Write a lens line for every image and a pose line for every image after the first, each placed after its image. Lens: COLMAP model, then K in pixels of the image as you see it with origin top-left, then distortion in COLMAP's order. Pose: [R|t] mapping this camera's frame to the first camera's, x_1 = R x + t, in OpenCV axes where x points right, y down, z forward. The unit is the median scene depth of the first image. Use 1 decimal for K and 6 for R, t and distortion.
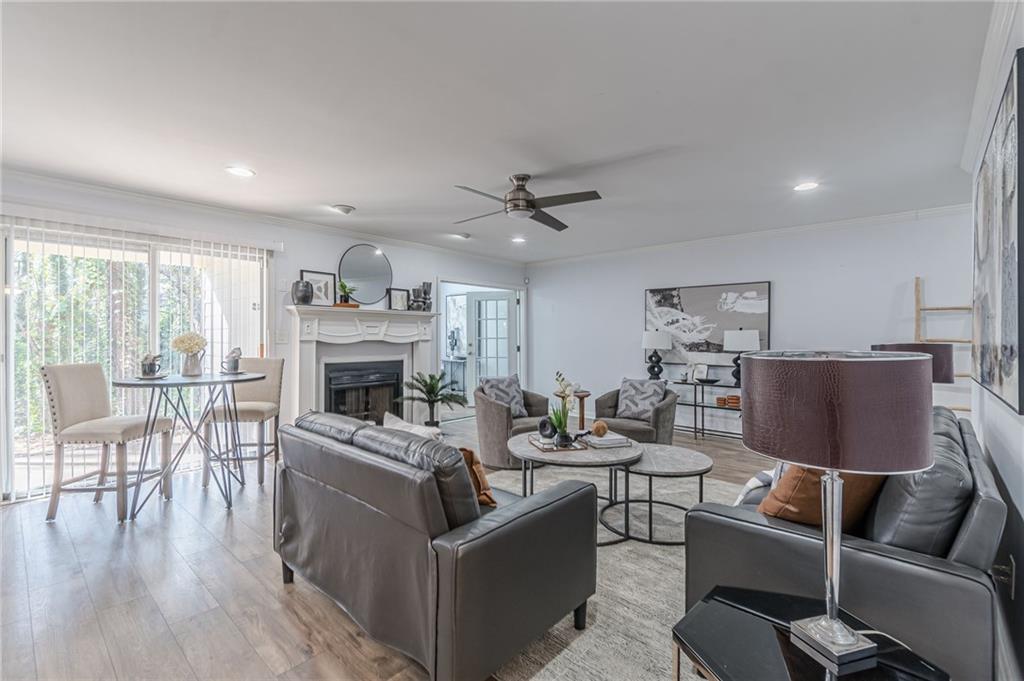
lens RADIAL K [[454.1, 0, 509.7], [0, 454.1, 334.4], [0, 0, 1]] dist [0.002363, 0.000176]
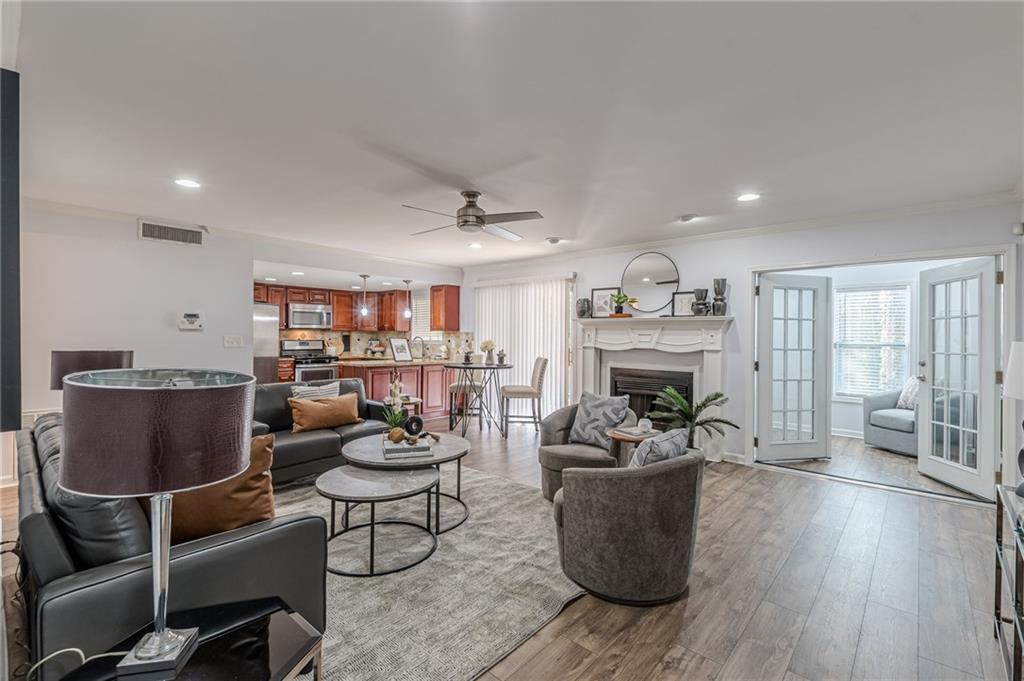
lens RADIAL K [[455.3, 0, 512.4], [0, 455.3, 337.1], [0, 0, 1]] dist [0.017370, -0.011027]
pose [[0.006971, 0.000358, -0.999976, 0.679411], [-0.007566, 0.999971, 0.000305, -0.009889], [0.999947, 0.007564, 0.006973, 0.681909]]
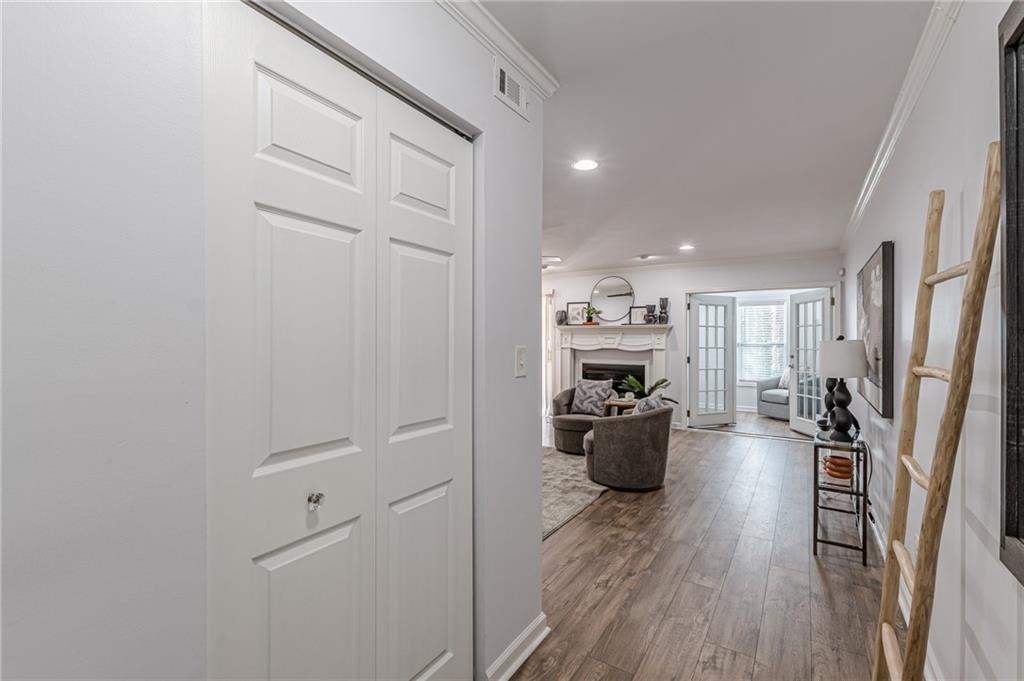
lens RADIAL K [[448.9, 0, 512.0], [0, 448.9, 340.5], [0, 0, 1]] dist [-0.000694, -0.000162]
pose [[0.156226, 0.001287, -0.987720, 0.932563], [-0.001009, 0.999999, 0.001143, -0.010831], [0.987721, 0.000818, 0.156227, 0.494462]]
